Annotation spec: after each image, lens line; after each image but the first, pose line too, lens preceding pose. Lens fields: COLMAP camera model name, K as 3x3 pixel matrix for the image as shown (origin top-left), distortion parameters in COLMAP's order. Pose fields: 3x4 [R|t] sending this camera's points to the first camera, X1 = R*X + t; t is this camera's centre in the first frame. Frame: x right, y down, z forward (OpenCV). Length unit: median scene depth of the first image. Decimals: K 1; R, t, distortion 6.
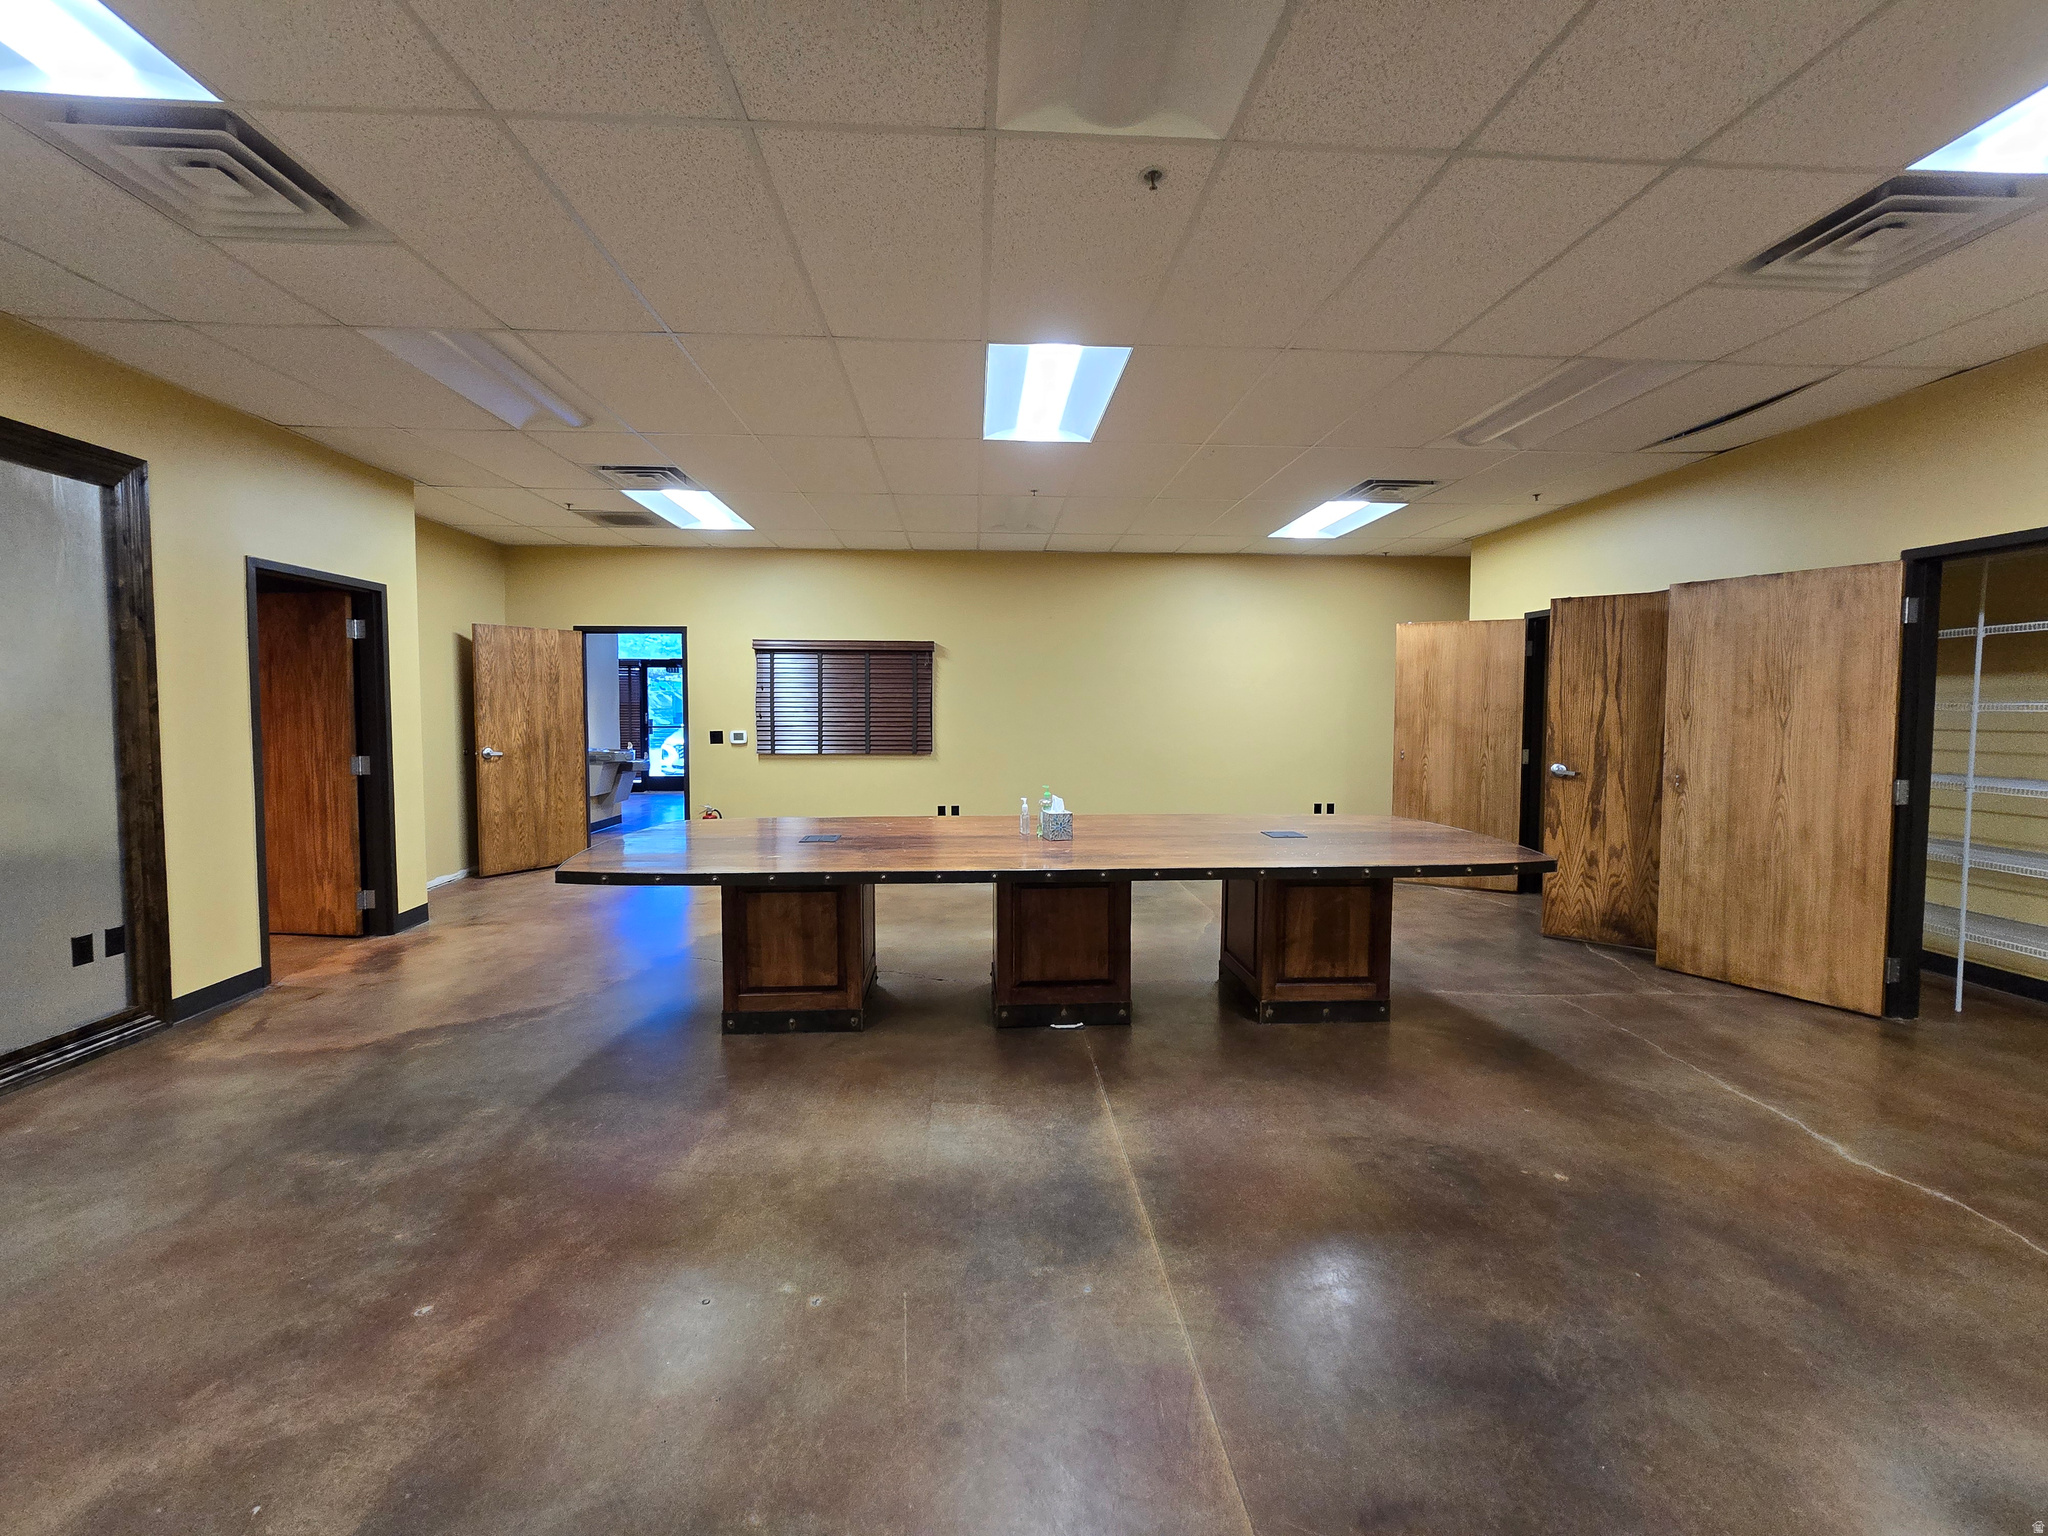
lens RADIAL K [[837.0, 0, 1016.1], [0, 837.0, 737.9], [0, 0, 1]] dist [-0.003672, 0.000995]
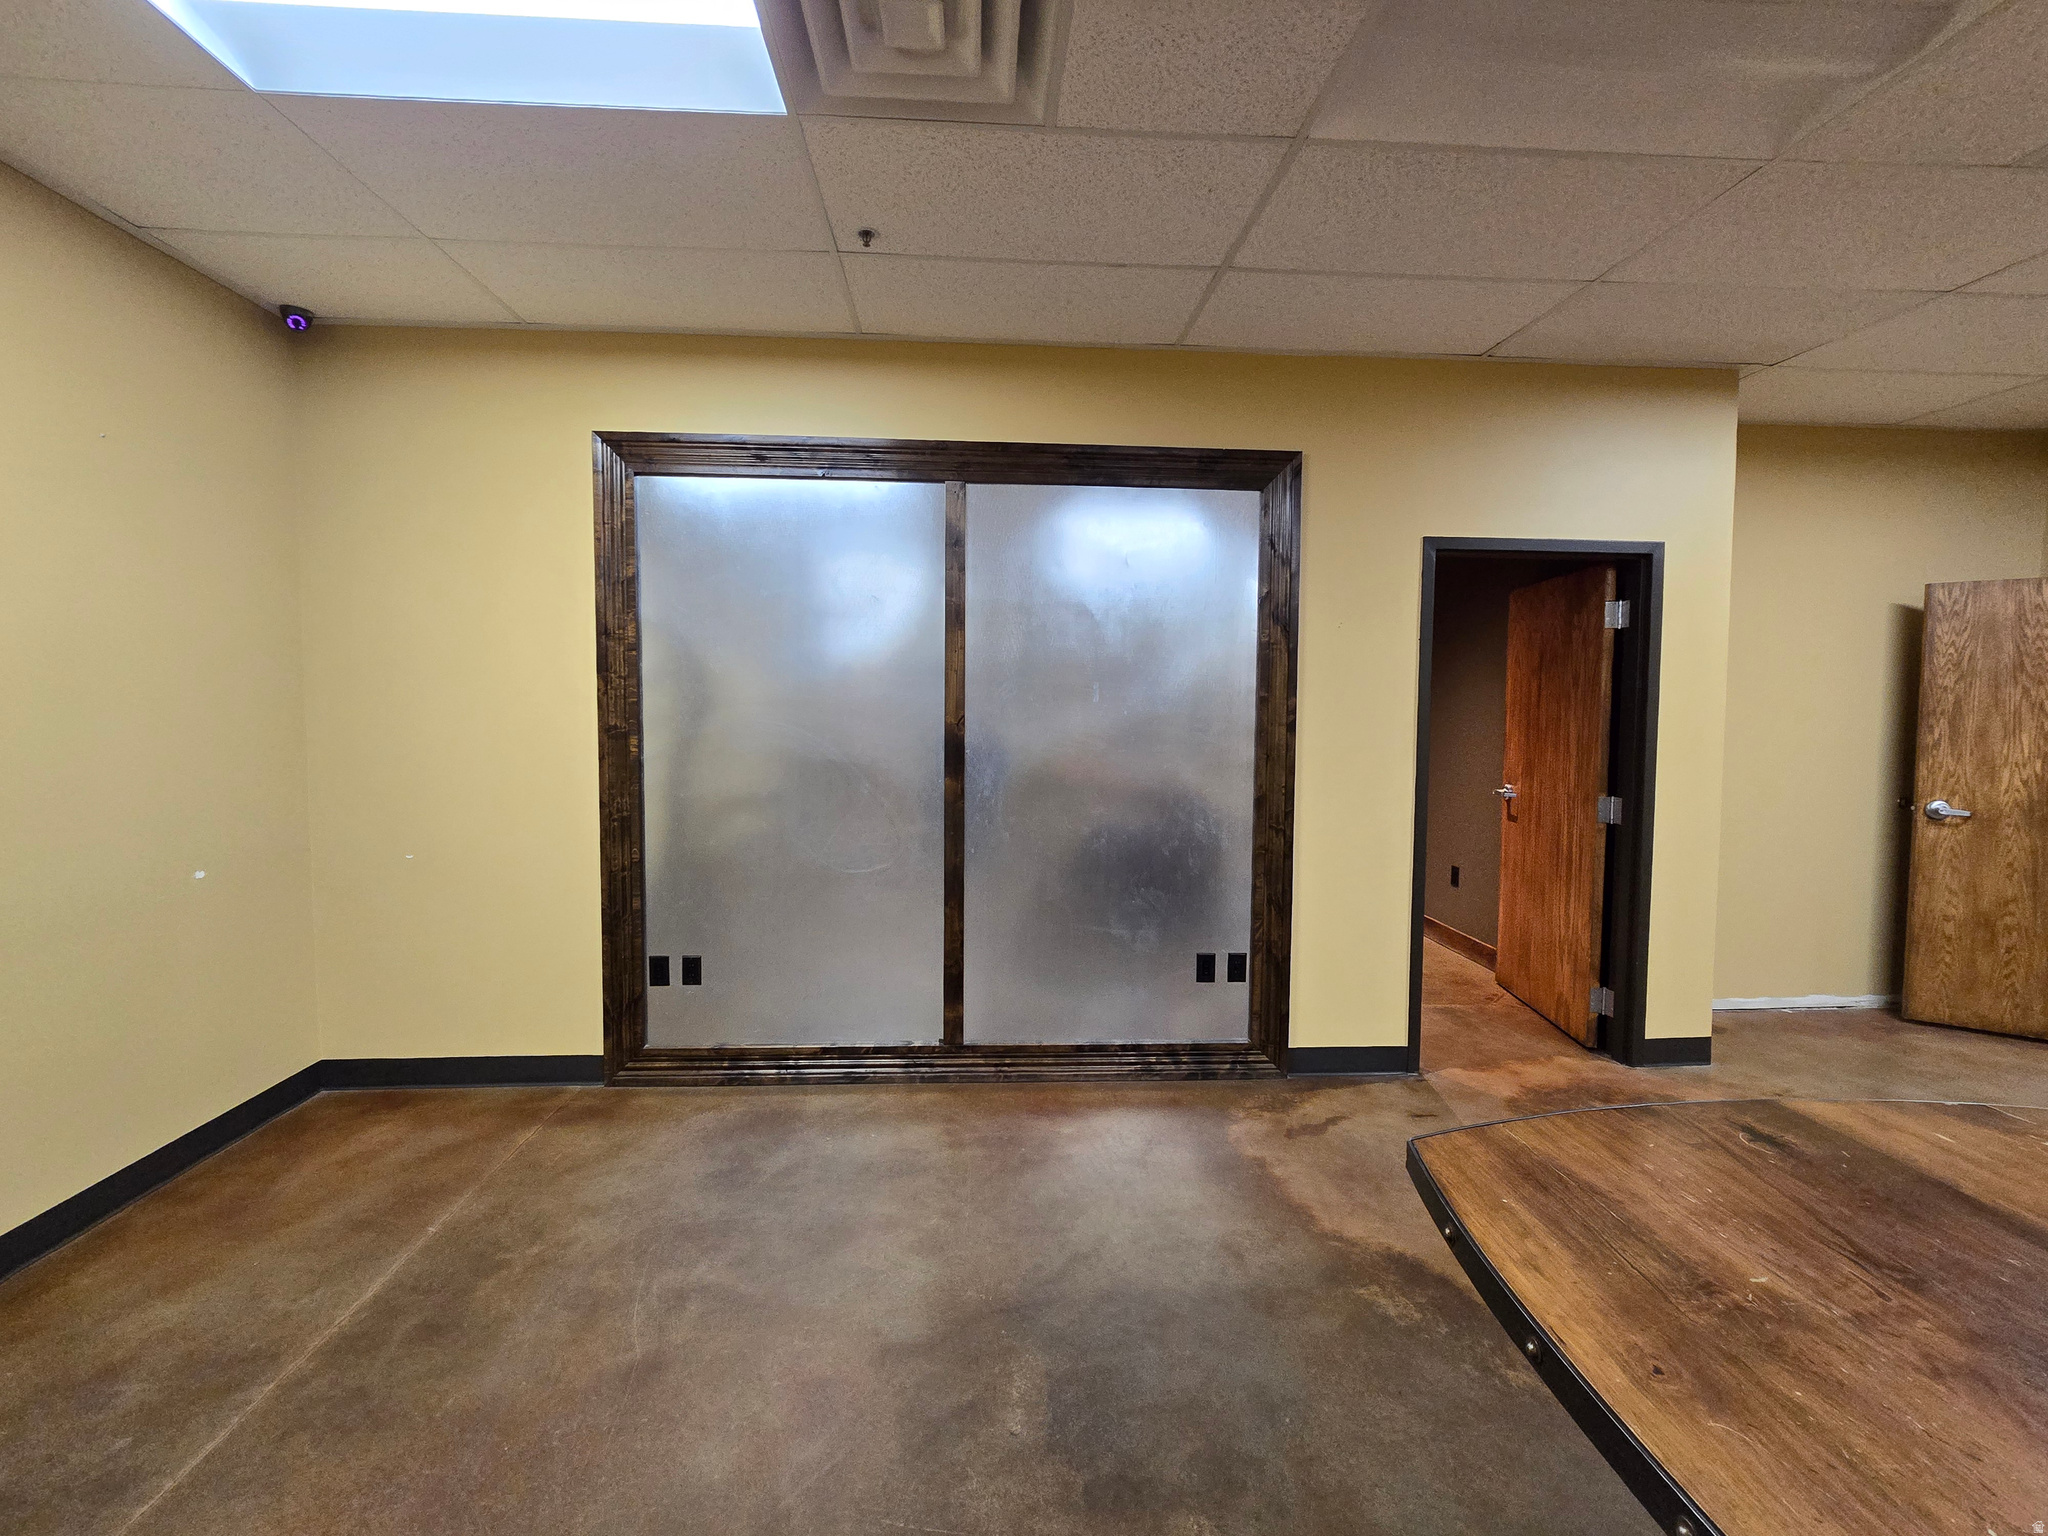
lens RADIAL K [[837.0, 0, 1022.0], [0, 837.0, 744.4], [0, 0, 1]] dist [-0.003672, 0.000995]
pose [[-0.000510, 0.046421, -0.998922, -0.112029], [-0.046214, 0.997854, 0.046395, -0.040234], [0.998931, 0.046187, 0.001636, 0.642451]]
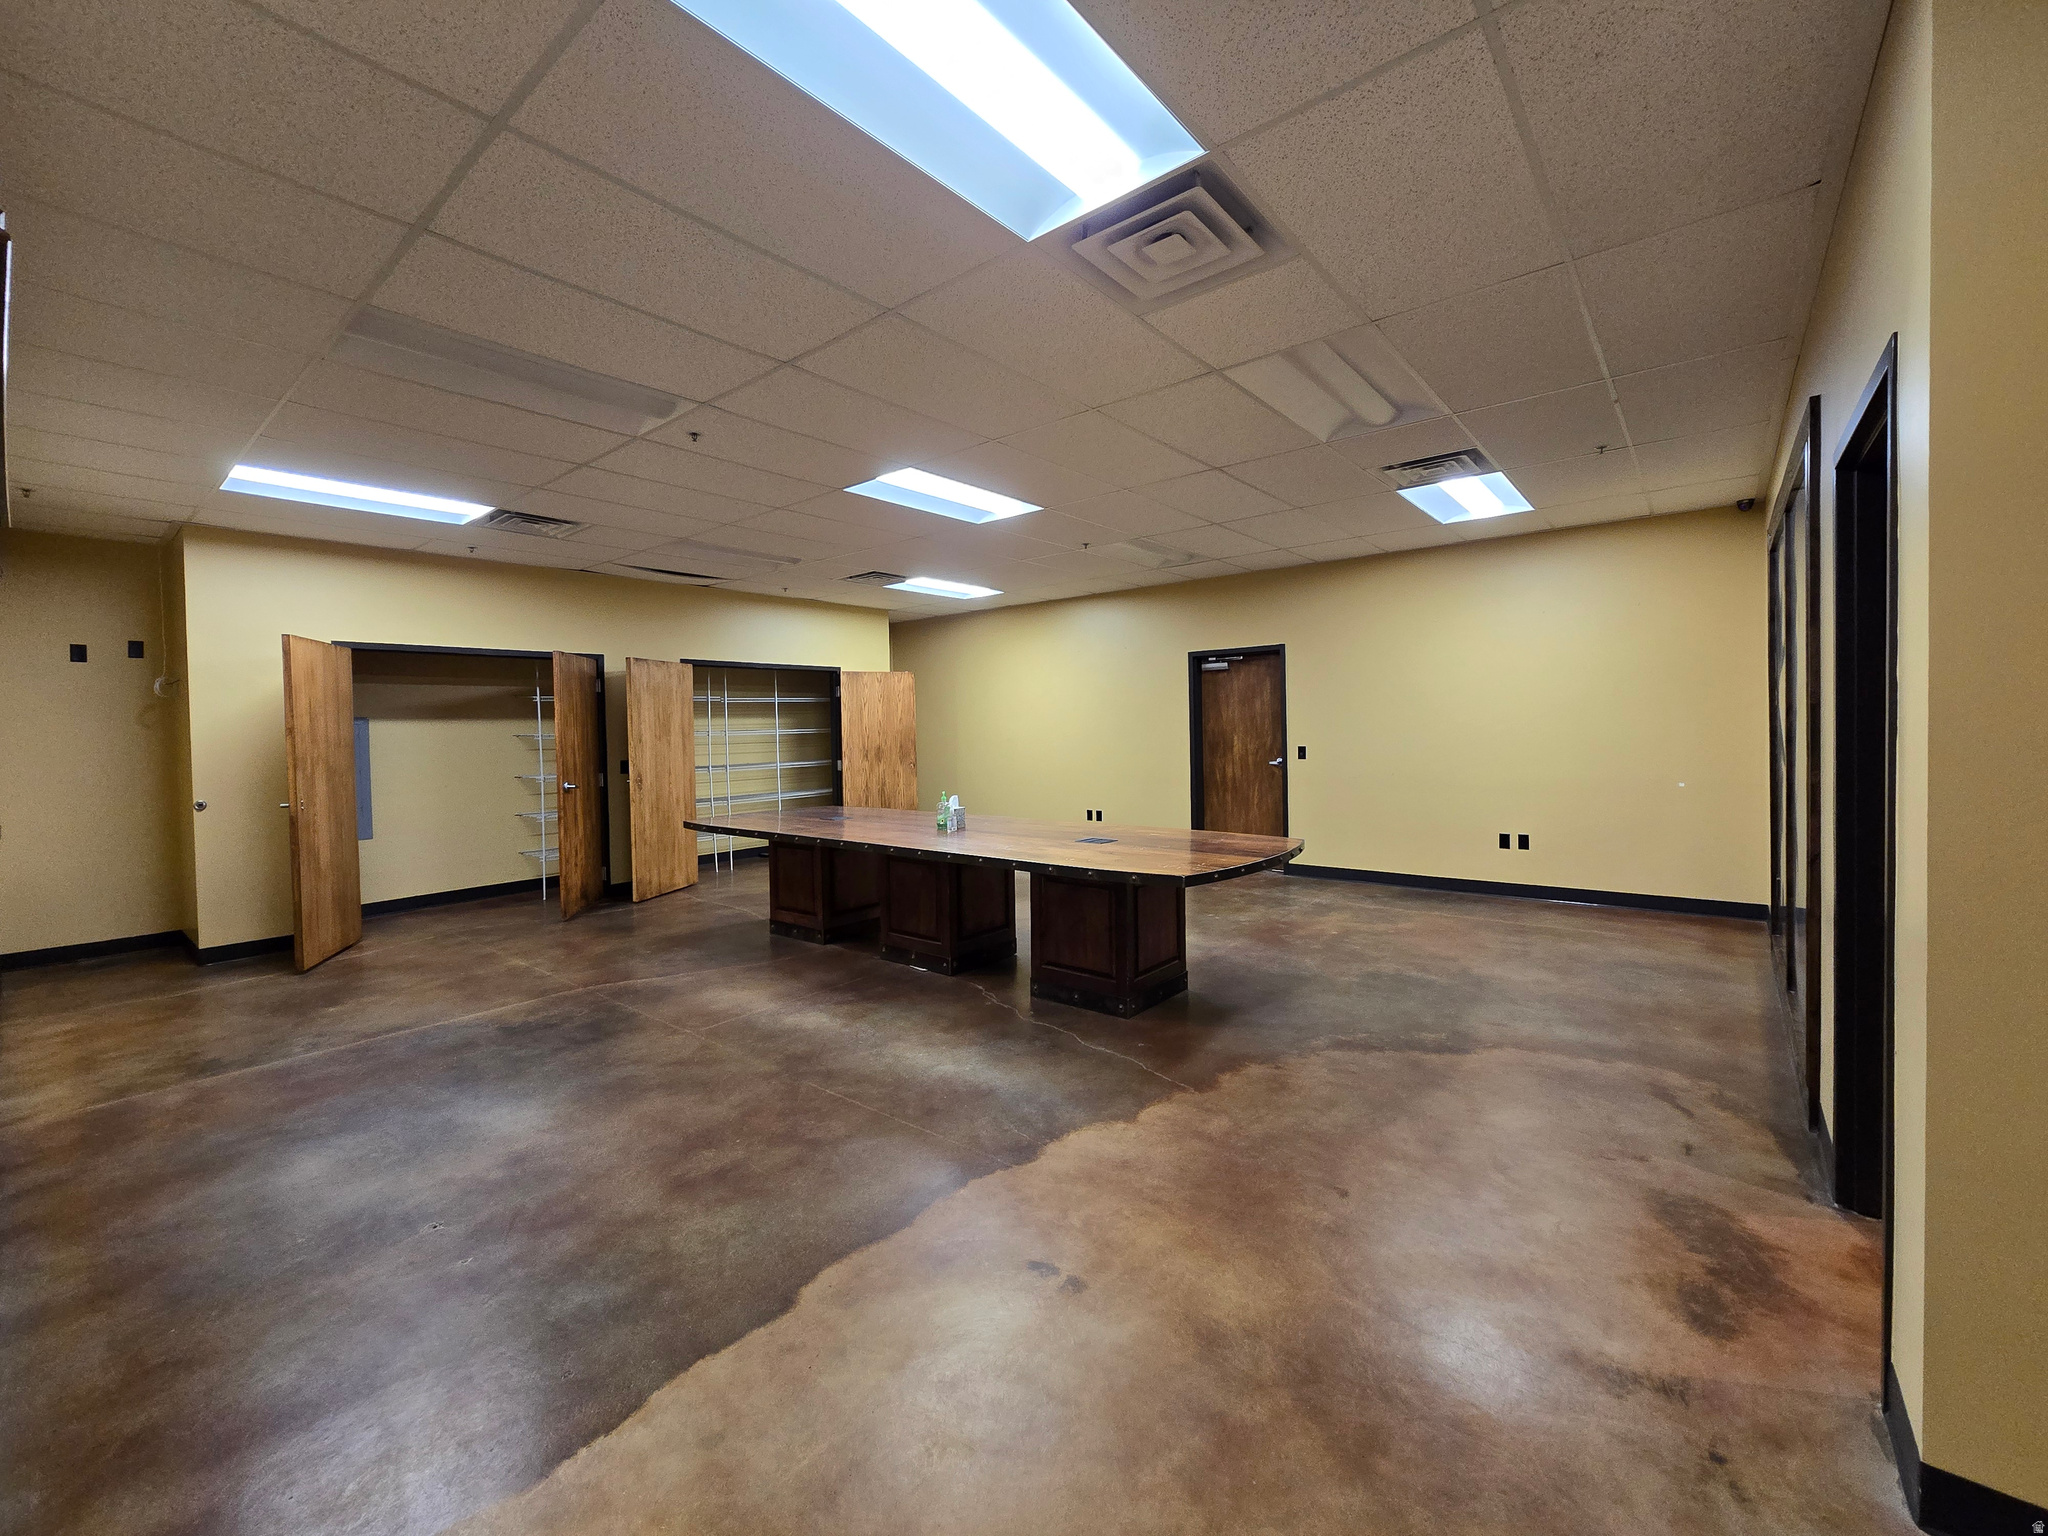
lens RADIAL K [[837.0, 0, 1015.6], [0, 837.0, 754.1], [0, 0, 1]] dist [-0.003672, 0.000995]
pose [[-0.730946, -0.009084, 0.682375, -0.924400], [0.045680, 0.997018, 0.062204, -0.074997], [-0.680905, 0.076639, -0.728351, 1.881222]]
